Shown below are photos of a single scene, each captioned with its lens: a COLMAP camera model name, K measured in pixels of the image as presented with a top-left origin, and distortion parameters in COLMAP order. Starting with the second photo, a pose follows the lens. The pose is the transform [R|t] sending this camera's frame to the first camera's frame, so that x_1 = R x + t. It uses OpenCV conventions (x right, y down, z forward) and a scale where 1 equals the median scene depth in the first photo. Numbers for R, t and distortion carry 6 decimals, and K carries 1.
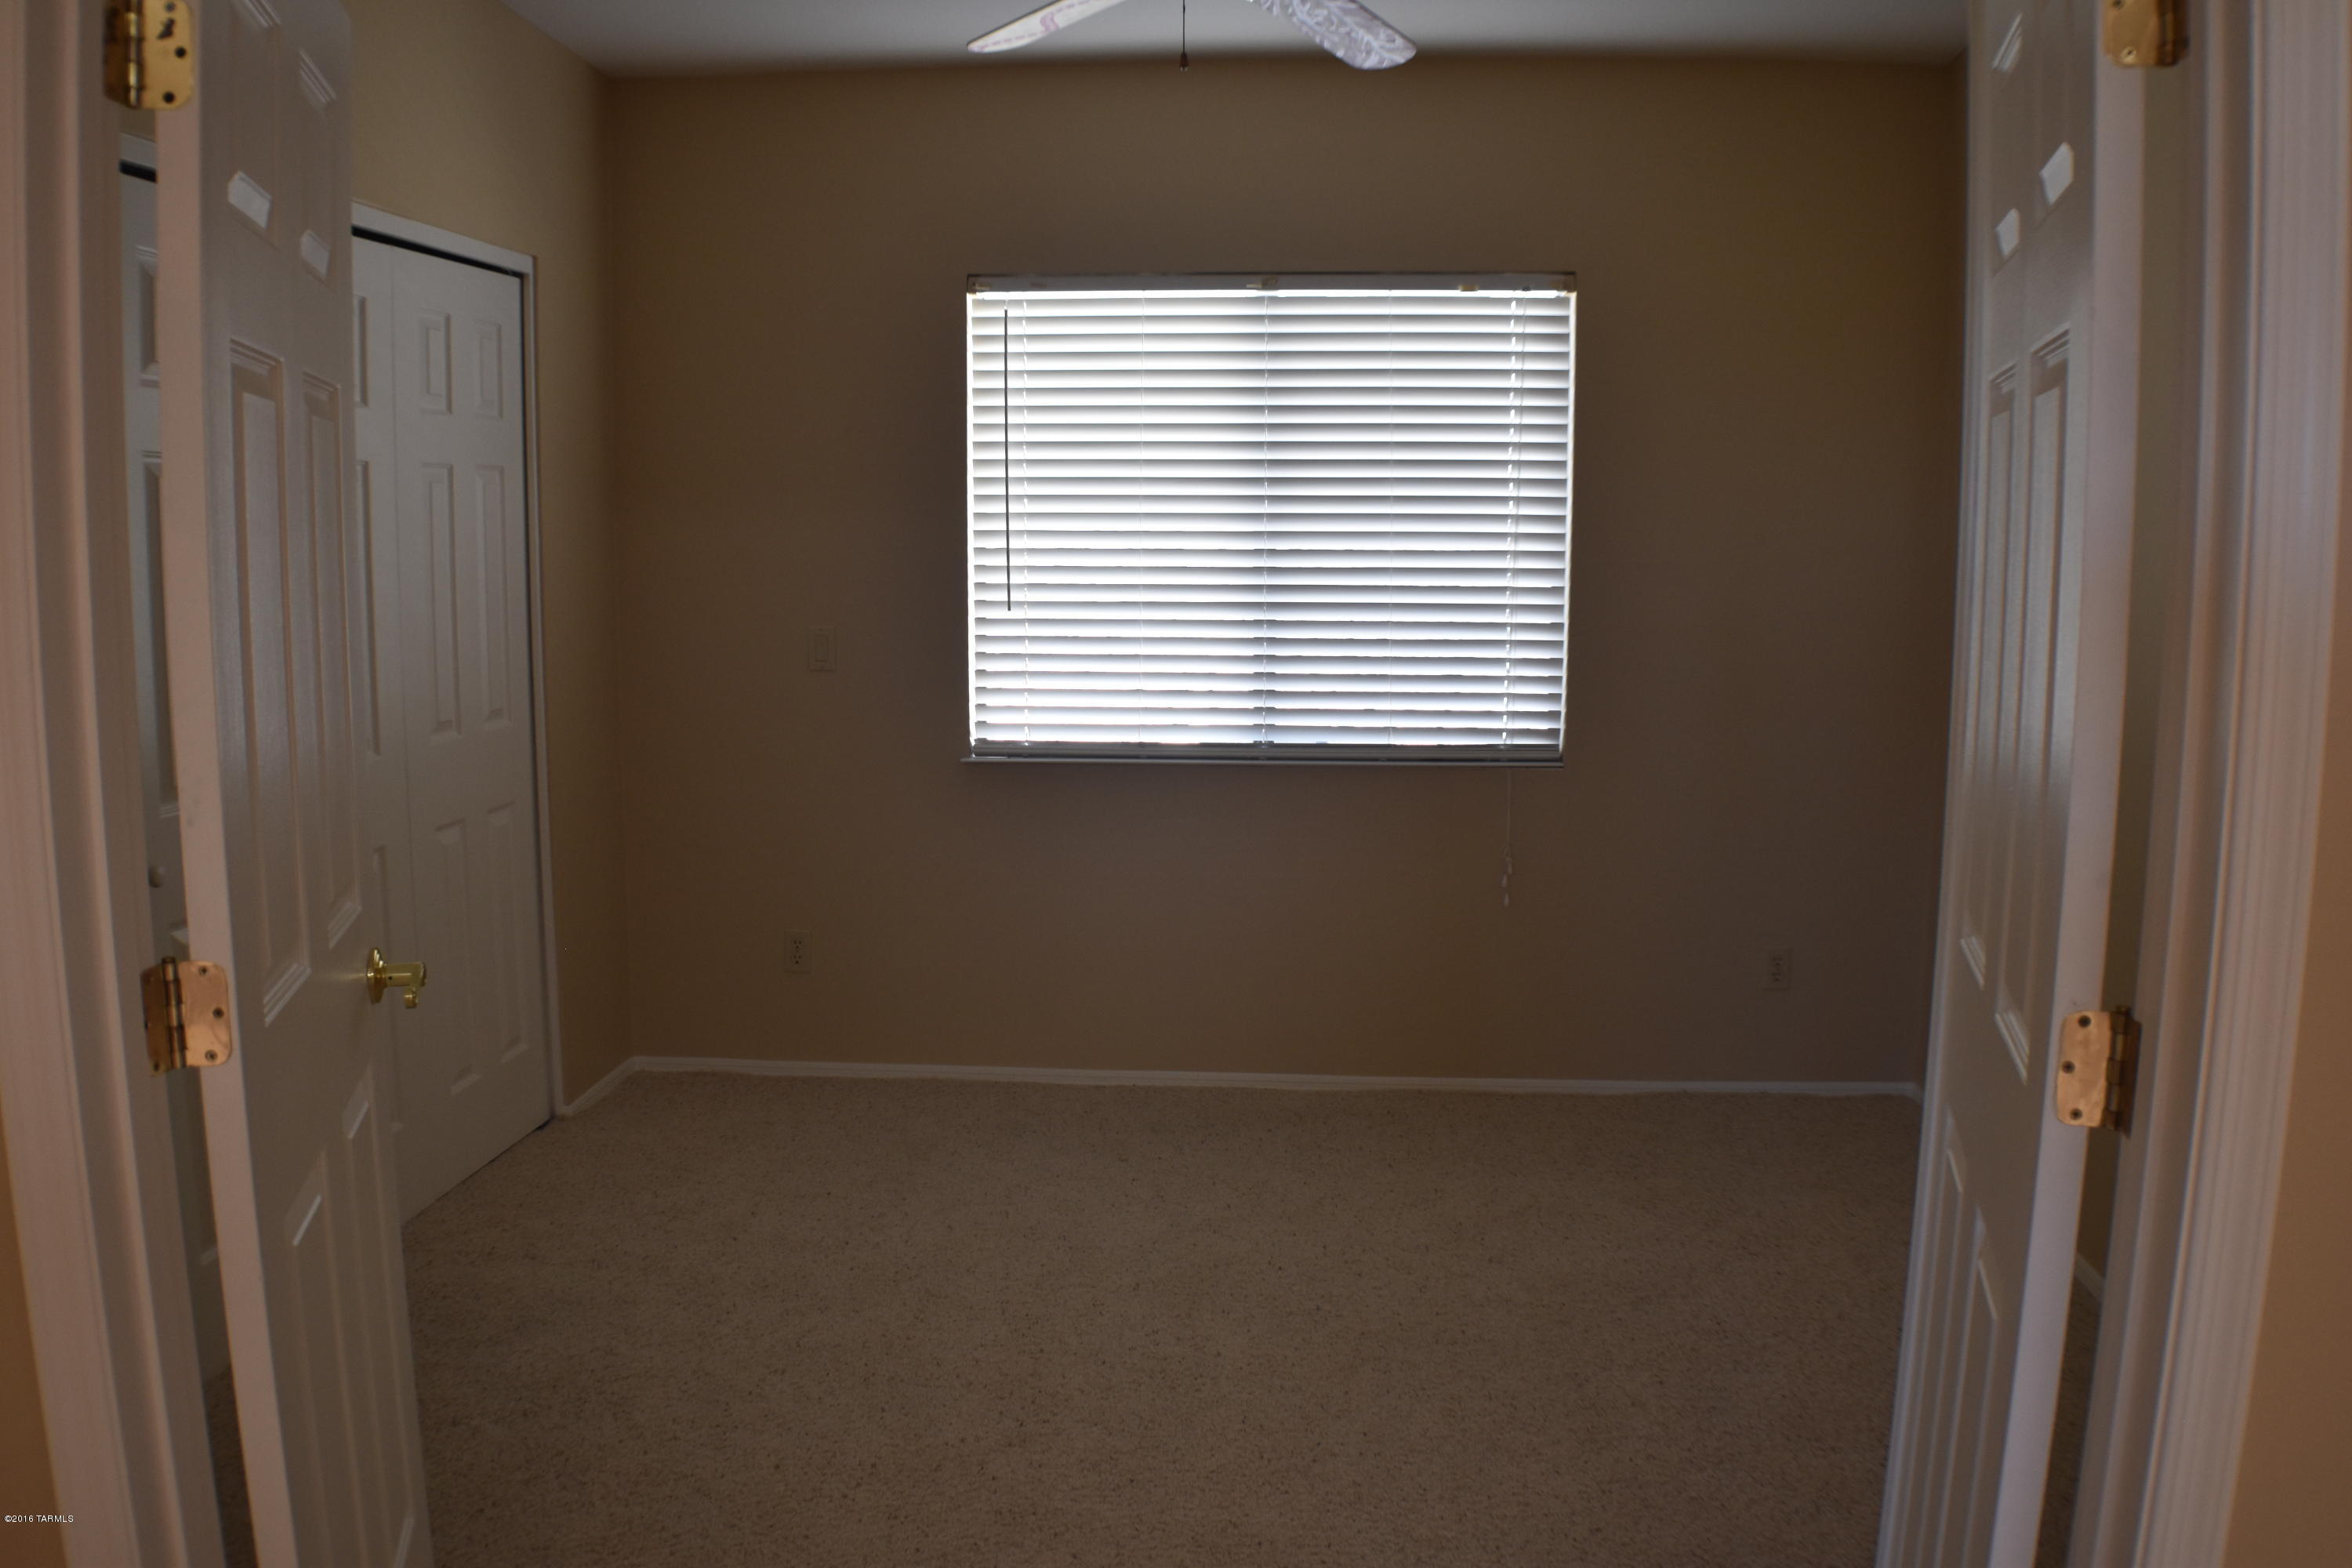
lens RADIAL K [[1903.0, 0, 1176.0], [0, 1903.0, 784.0], [0, 0, 1]] dist [-0.151802, 0.008236]
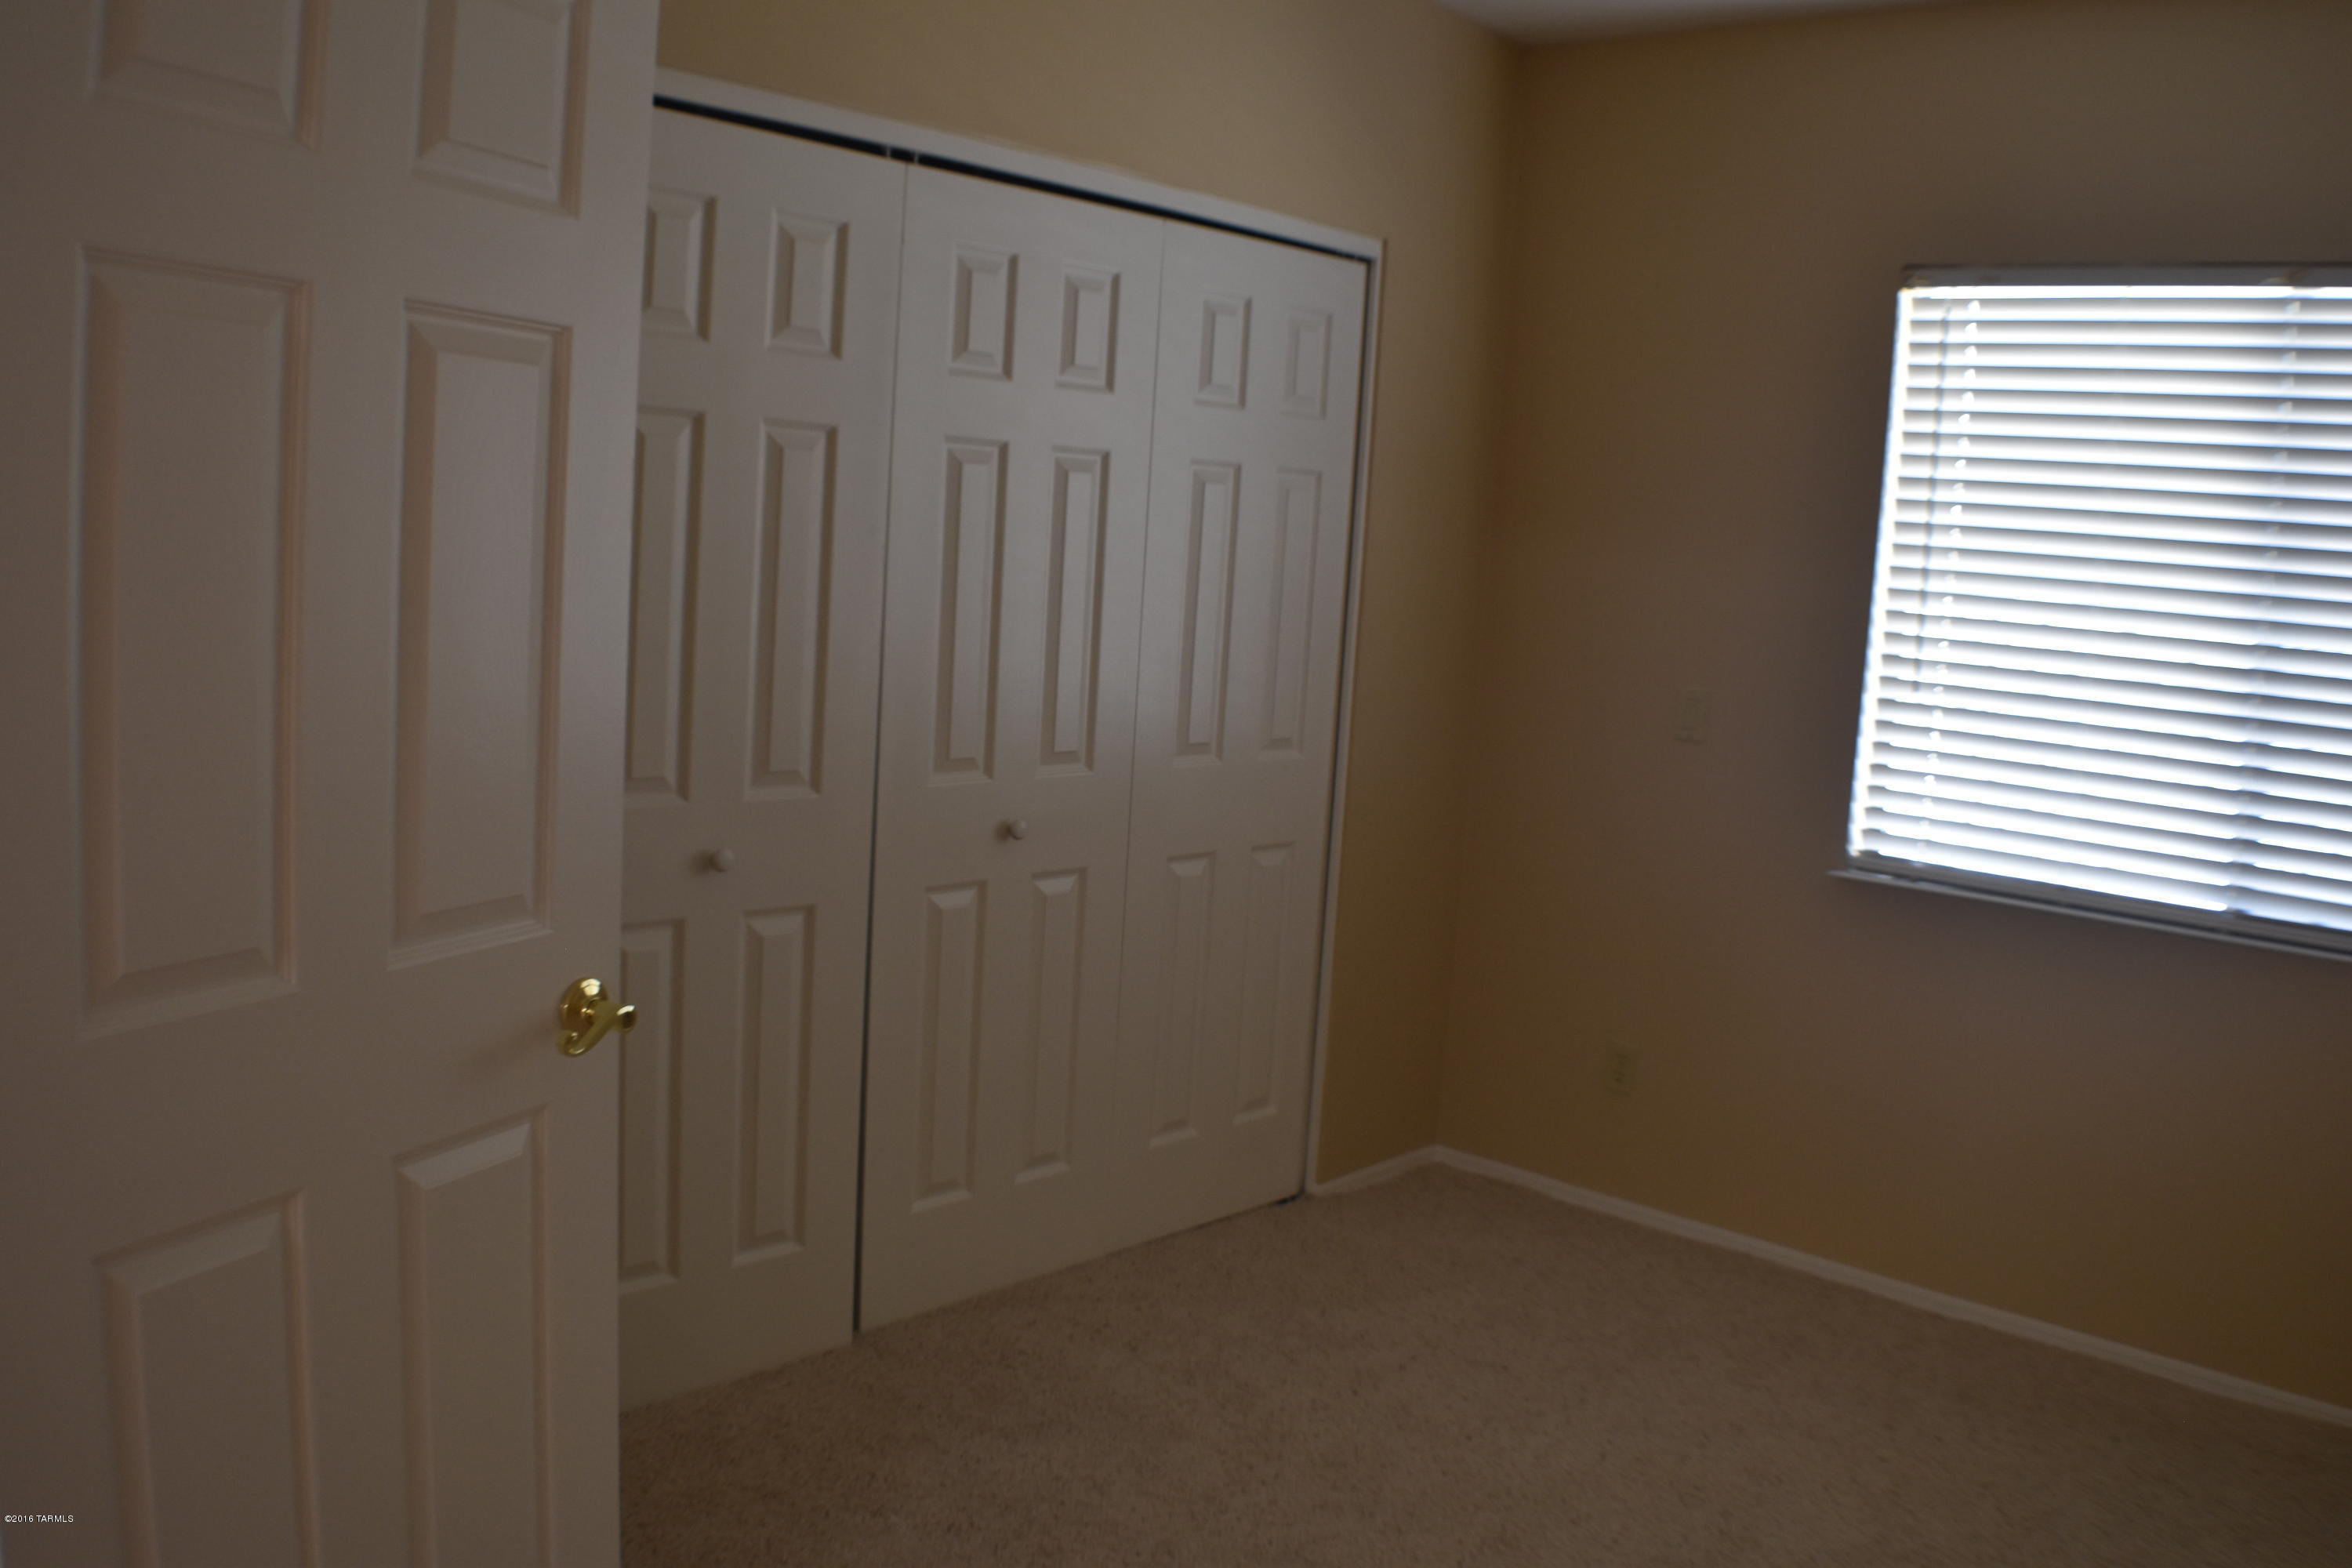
lens RADIAL K [[1903.0, 0, 1176.0], [0, 1903.0, 784.0], [0, 0, 1]] dist [-0.151802, 0.008236]
pose [[0.786510, 0.127129, -0.604351, 0.143590], [-0.142385, 0.989547, 0.022856, -0.029394], [0.600939, 0.068074, 0.796390, 0.216989]]
